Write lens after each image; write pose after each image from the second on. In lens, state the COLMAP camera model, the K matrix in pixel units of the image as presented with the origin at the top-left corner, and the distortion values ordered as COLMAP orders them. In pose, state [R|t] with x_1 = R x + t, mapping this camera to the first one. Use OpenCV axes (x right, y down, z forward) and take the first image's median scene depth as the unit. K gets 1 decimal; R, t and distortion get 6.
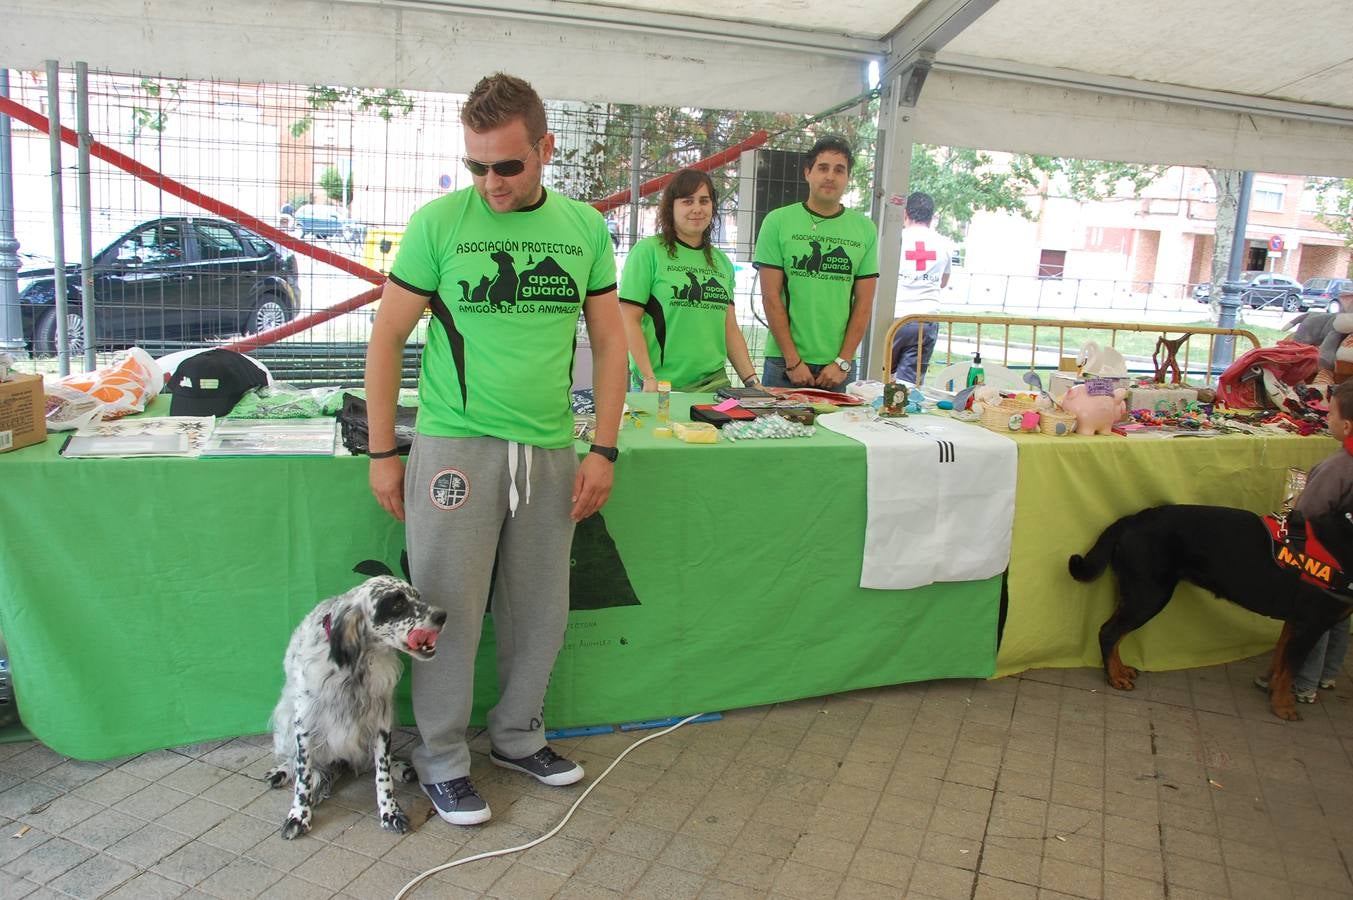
lens RADIAL K [[1097.9, 0, 676.5], [0, 1097.9, 450.0], [0, 0, 1]] dist [-0.151337, 0.118107]
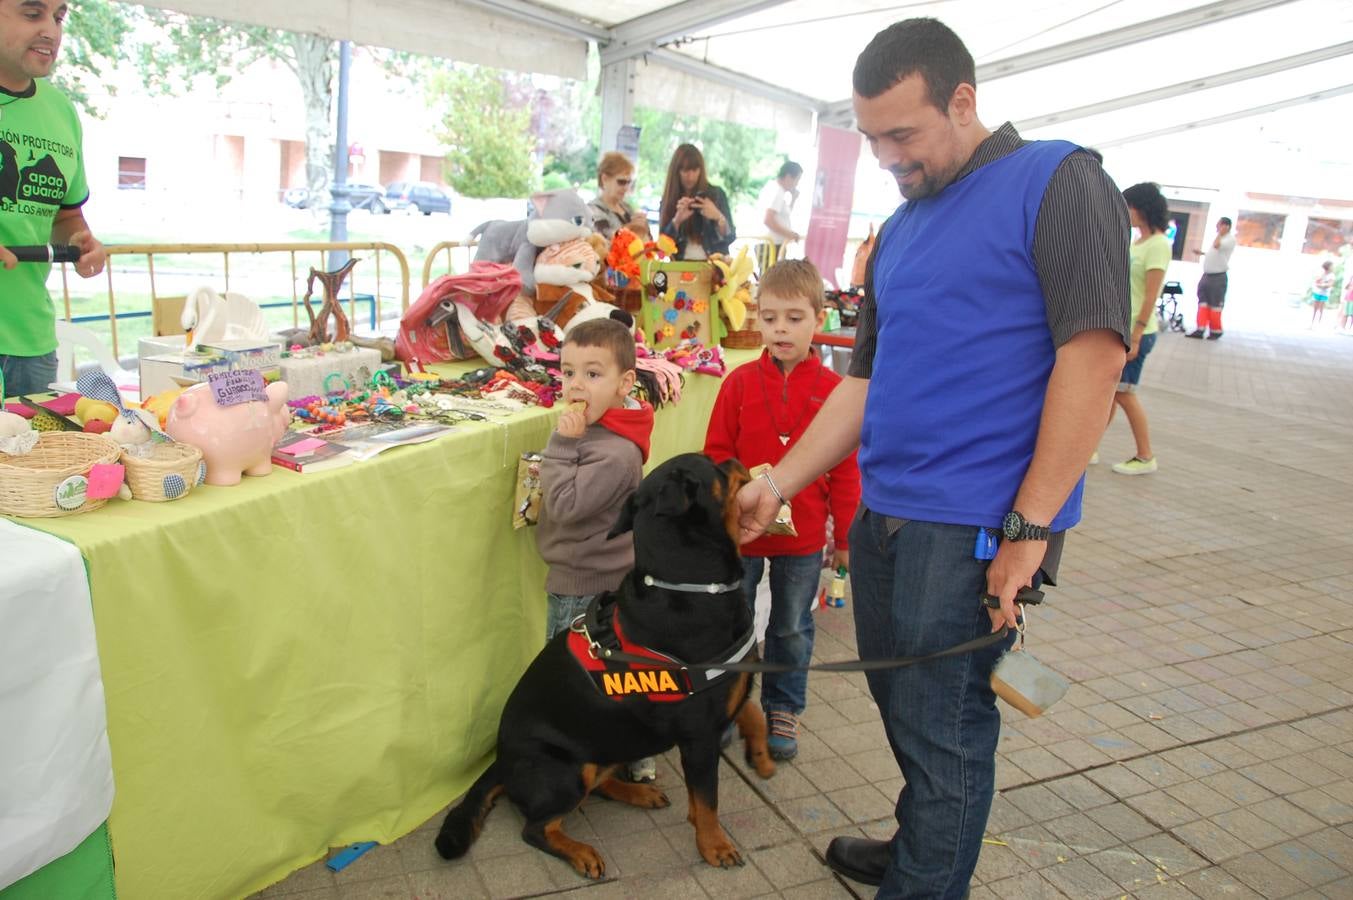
lens RADIAL K [[1097.9, 0, 676.5], [0, 1097.9, 450.0], [0, 0, 1]] dist [-0.151337, 0.118107]
pose [[0.701194, -0.160095, 0.694764, 0.137590], [0.101499, 0.986953, 0.124985, -0.054602], [-0.705709, -0.017121, 0.708295, 0.374953]]
